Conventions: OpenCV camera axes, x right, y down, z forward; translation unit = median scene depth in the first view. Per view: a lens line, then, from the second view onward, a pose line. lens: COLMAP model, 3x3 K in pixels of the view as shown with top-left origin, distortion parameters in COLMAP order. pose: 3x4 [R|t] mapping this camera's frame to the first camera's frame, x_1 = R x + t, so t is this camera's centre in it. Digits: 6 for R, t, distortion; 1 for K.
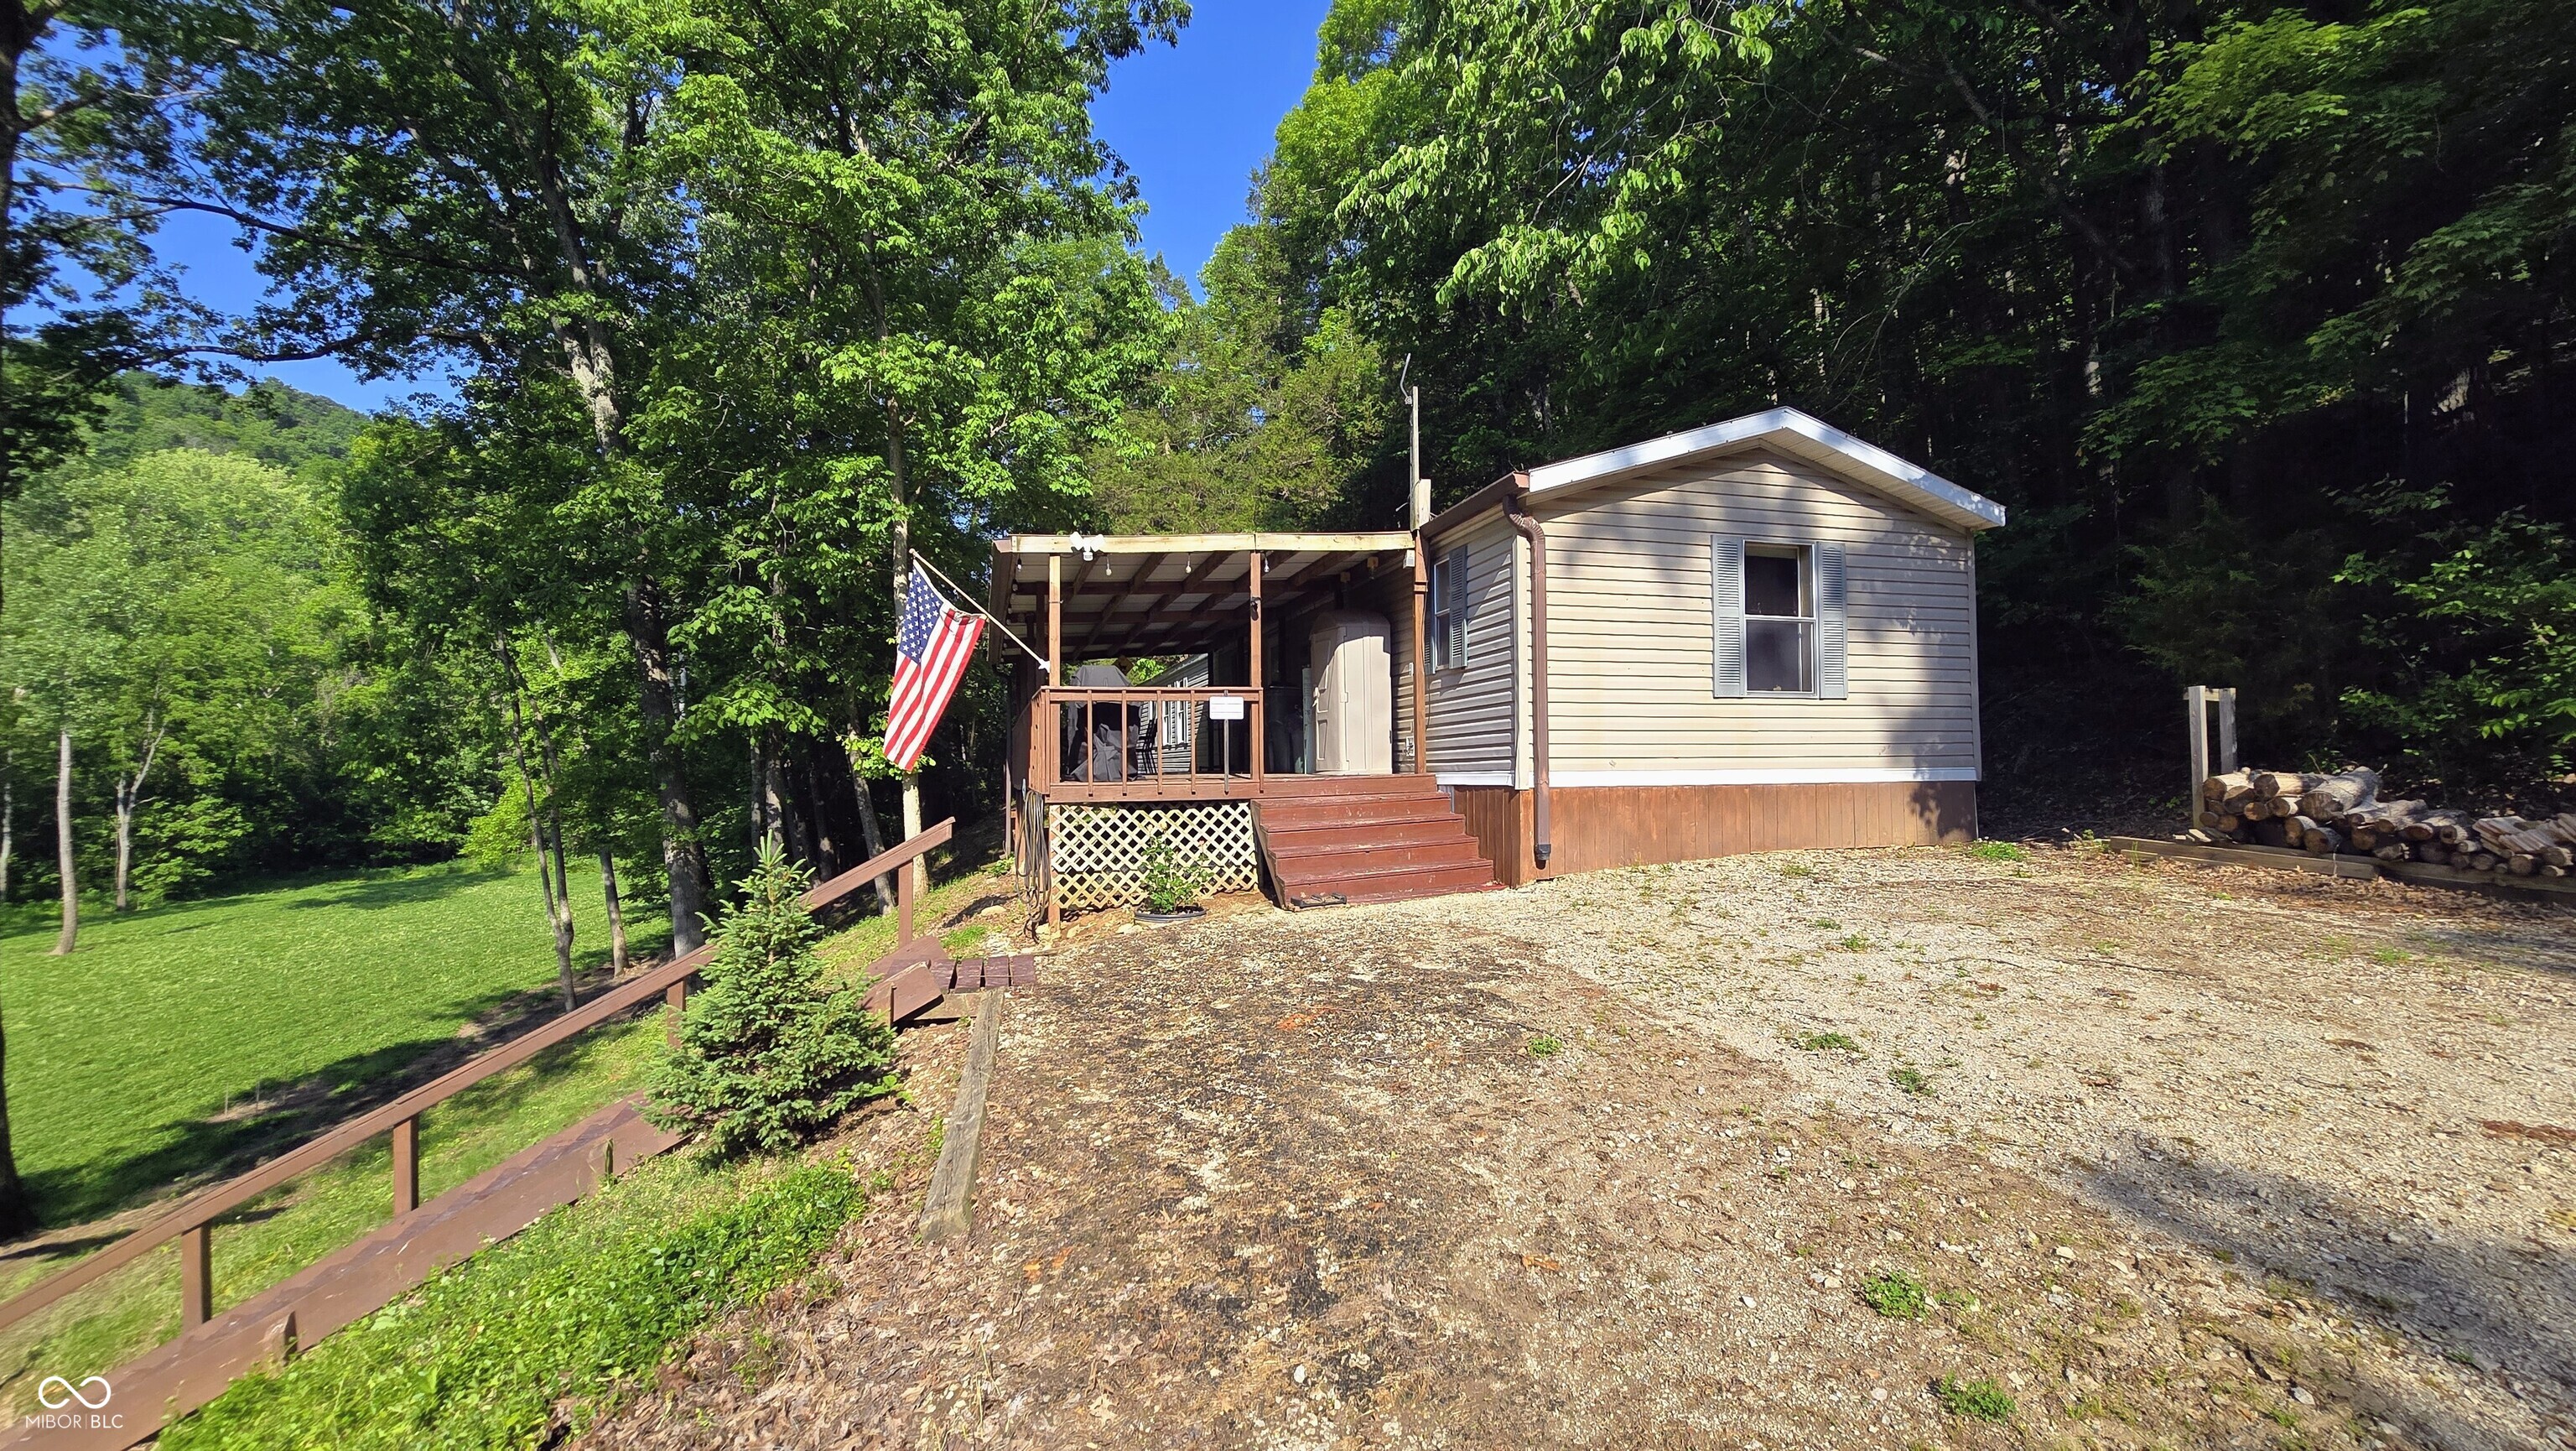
lens RADIAL K [[1055.5, 0, 1287.5], [0, 1055.5, 745.6], [0, 0, 1]] dist [-0.001943, -0.000399]
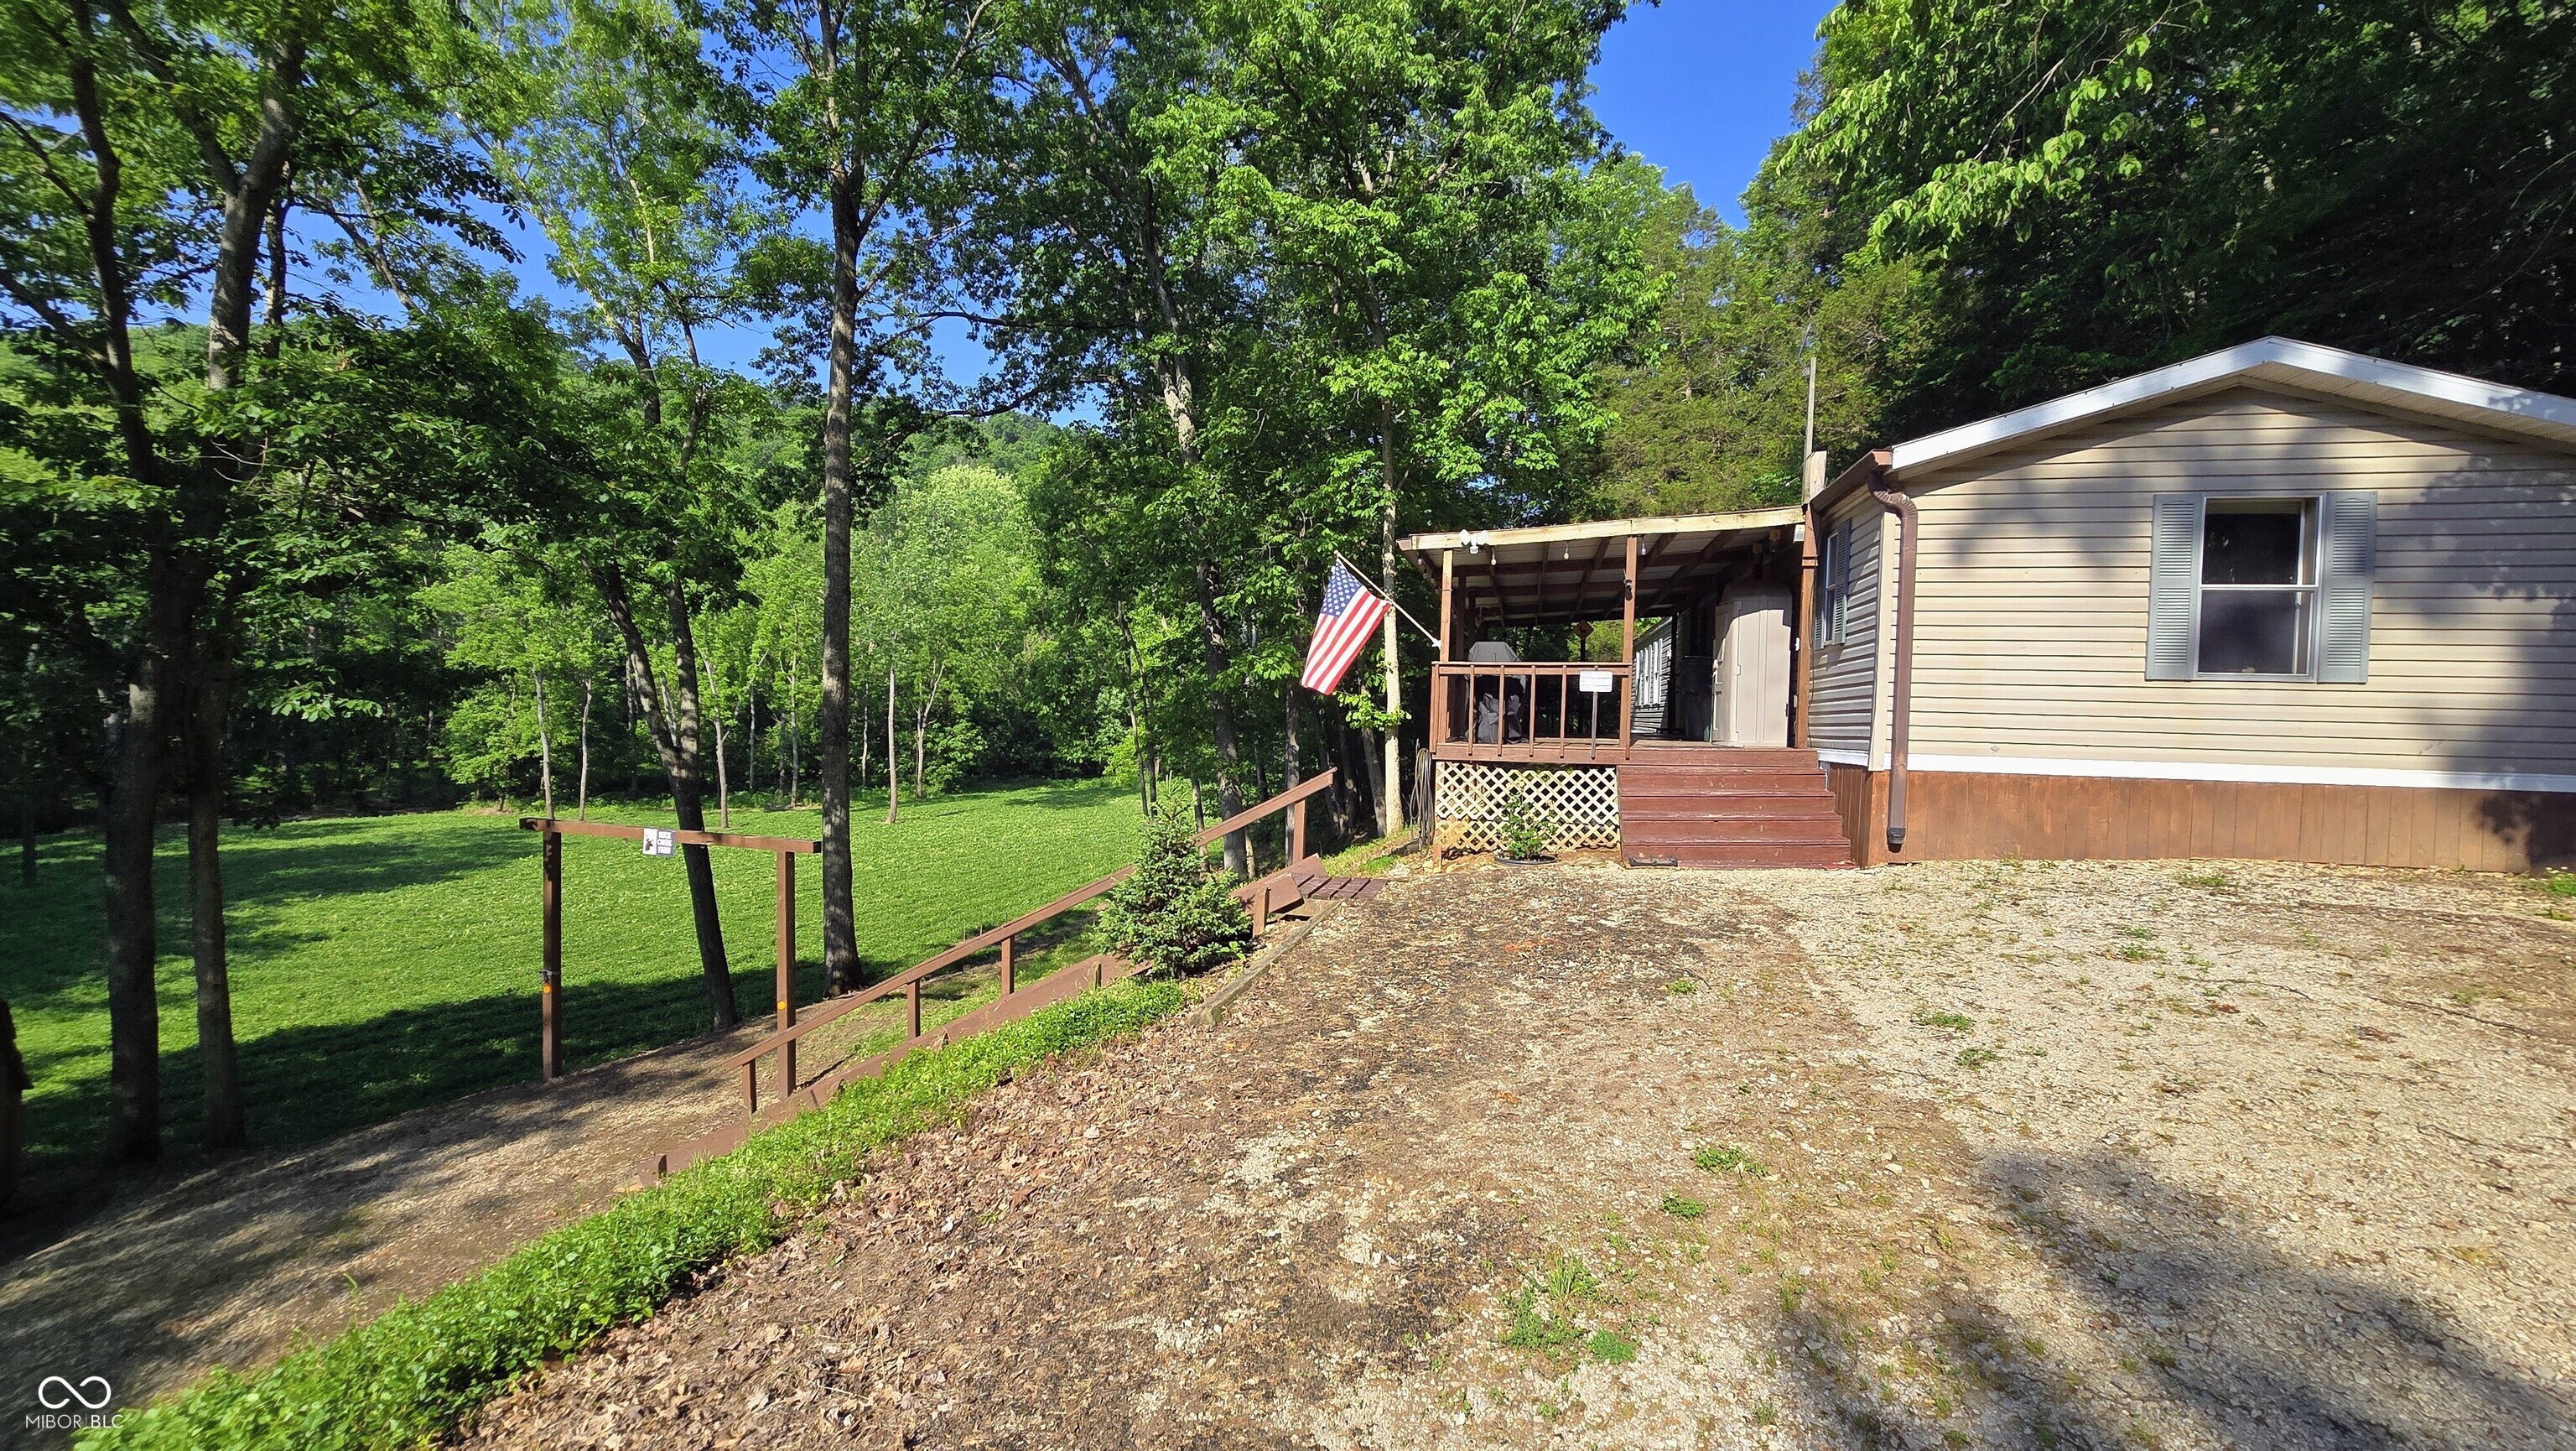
lens RADIAL K [[1063.9, 0, 1286.2], [0, 1063.9, 738.7], [0, 0, 1]] dist [-0.000985, 0.000056]
pose [[0.872680, 0.042733, -0.486419, 0.175934], [-0.022826, 0.998644, 0.046780, -0.017936], [0.487759, -0.029721, 0.872473, -0.110671]]
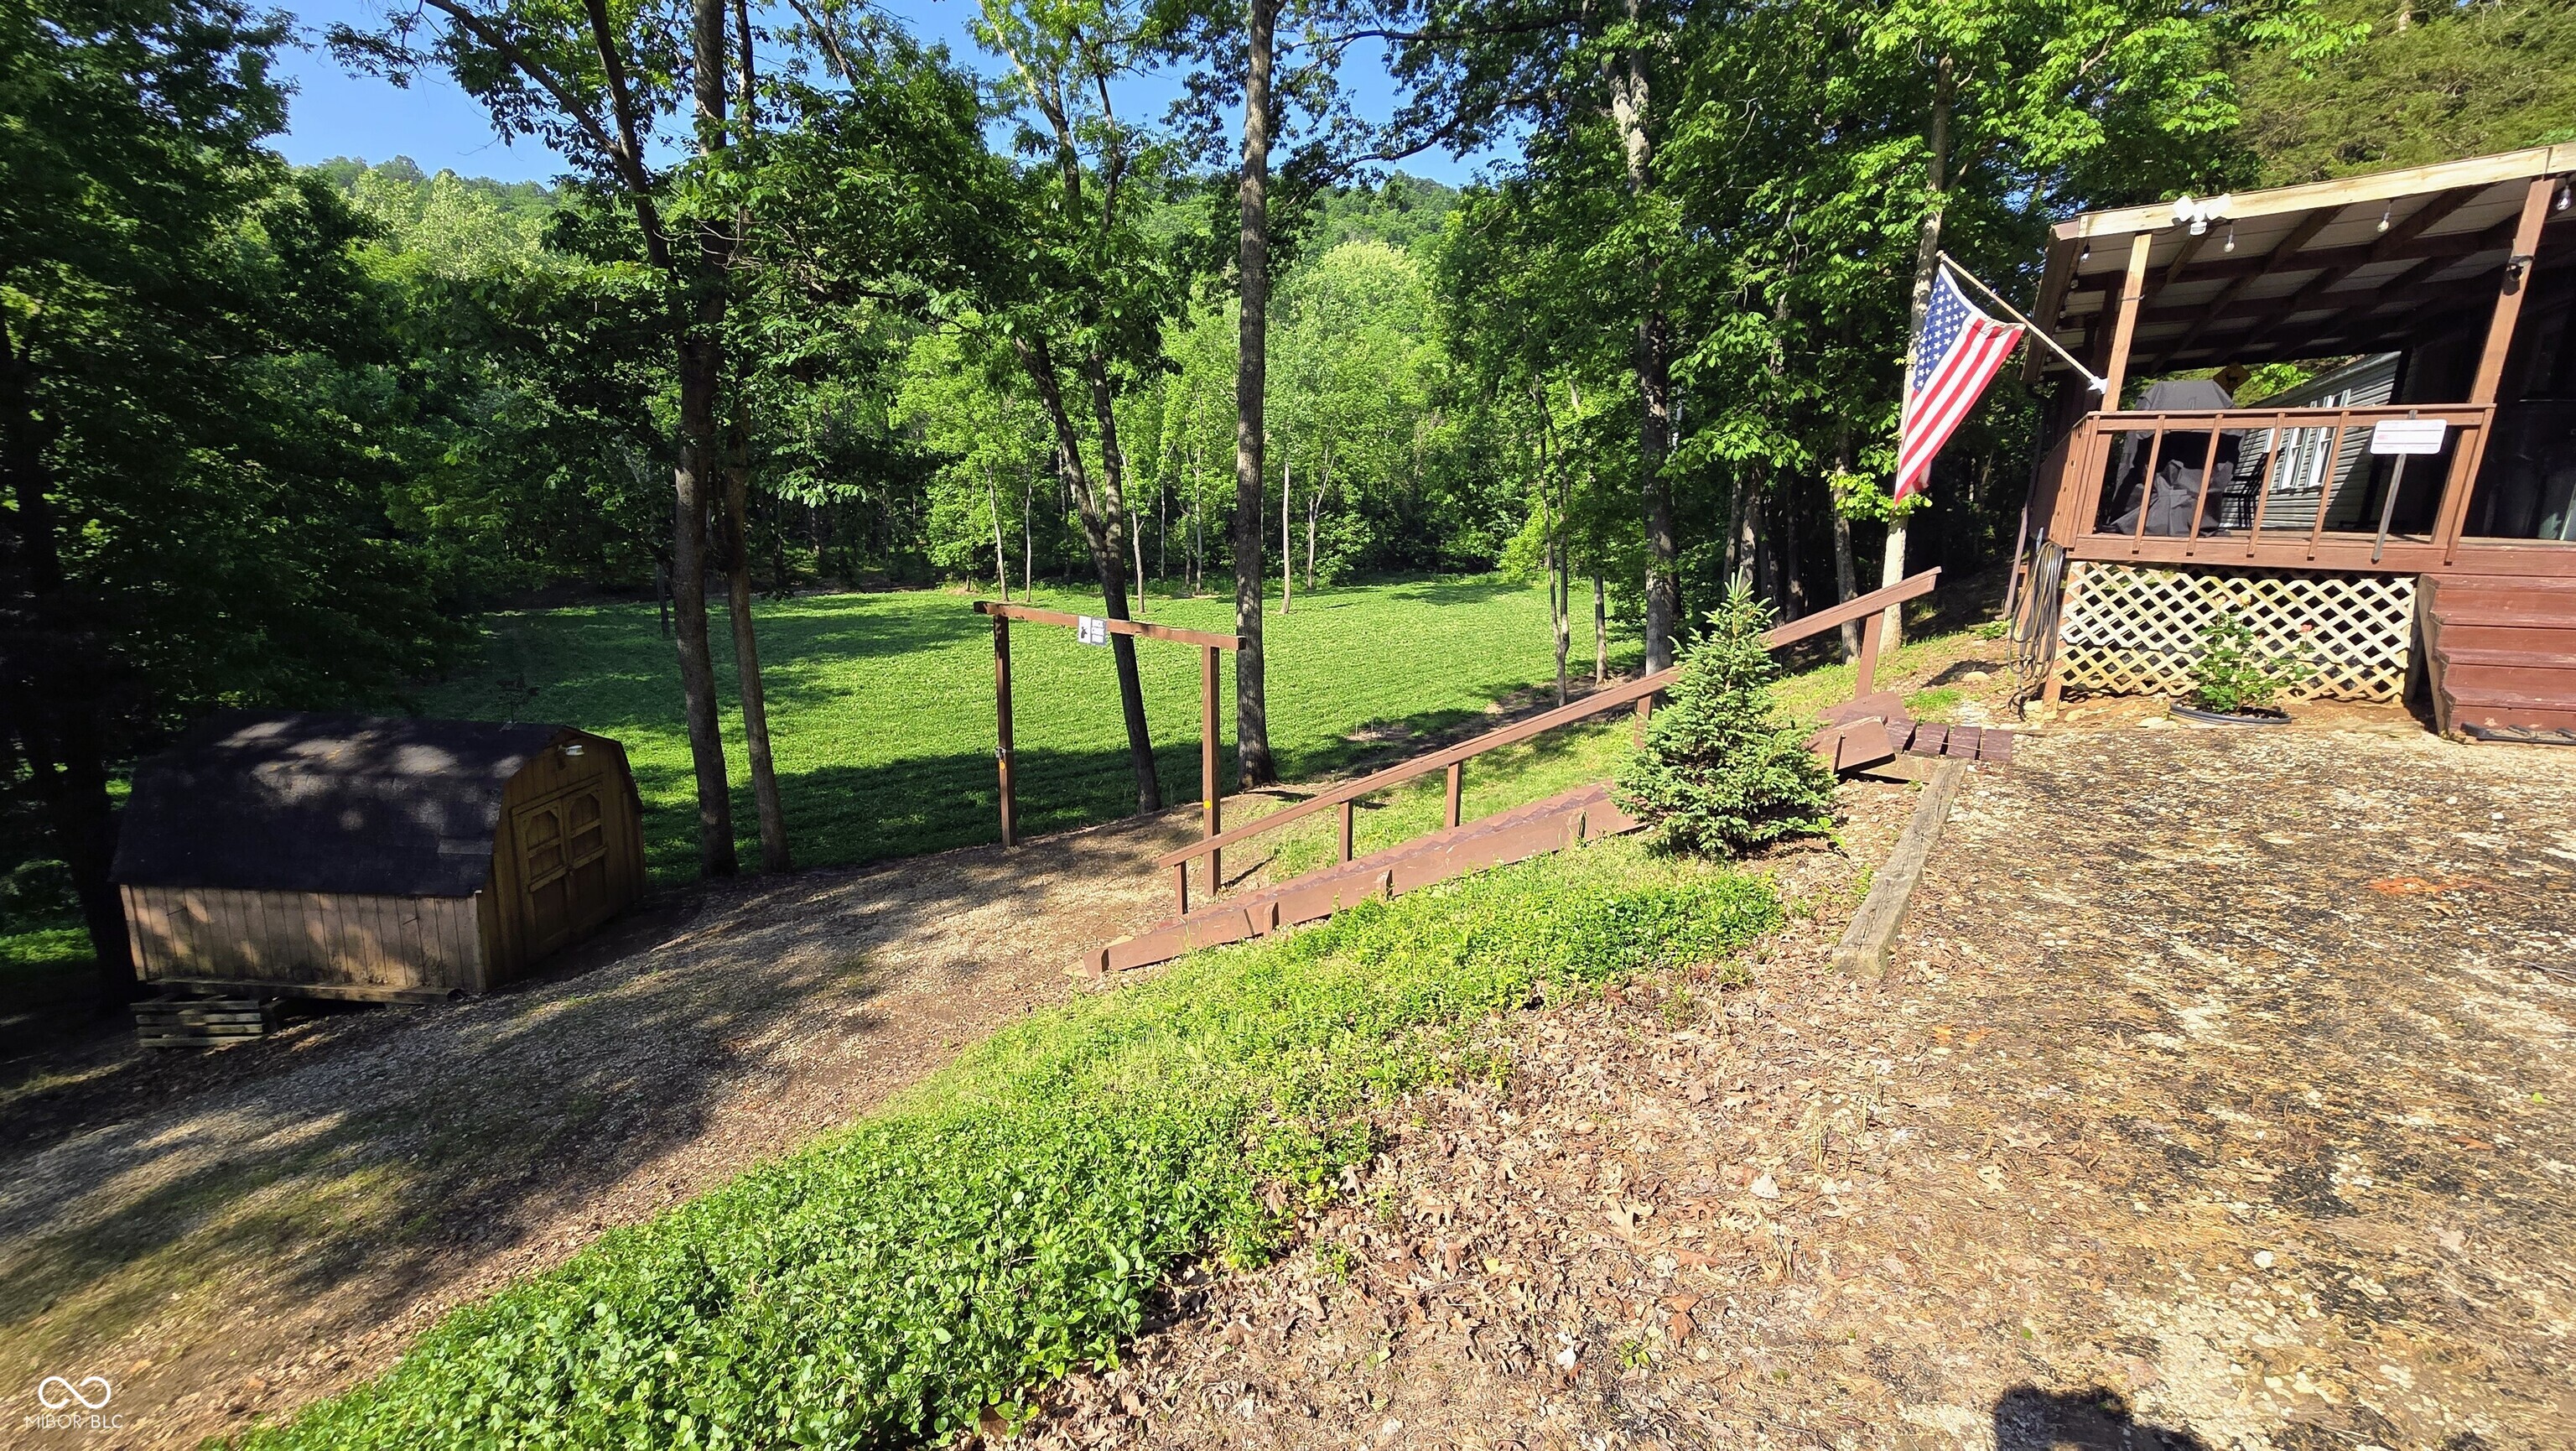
lens RADIAL K [[1060.2, 0, 1283.2], [0, 1060.2, 747.7], [0, 0, 1]] dist [-0.001966, 0.000221]
pose [[0.650821, 0.199422, -0.732573, 0.009075], [-0.014456, 0.967968, 0.250659, -0.001532], [0.759094, -0.152544, 0.632856, -0.017762]]
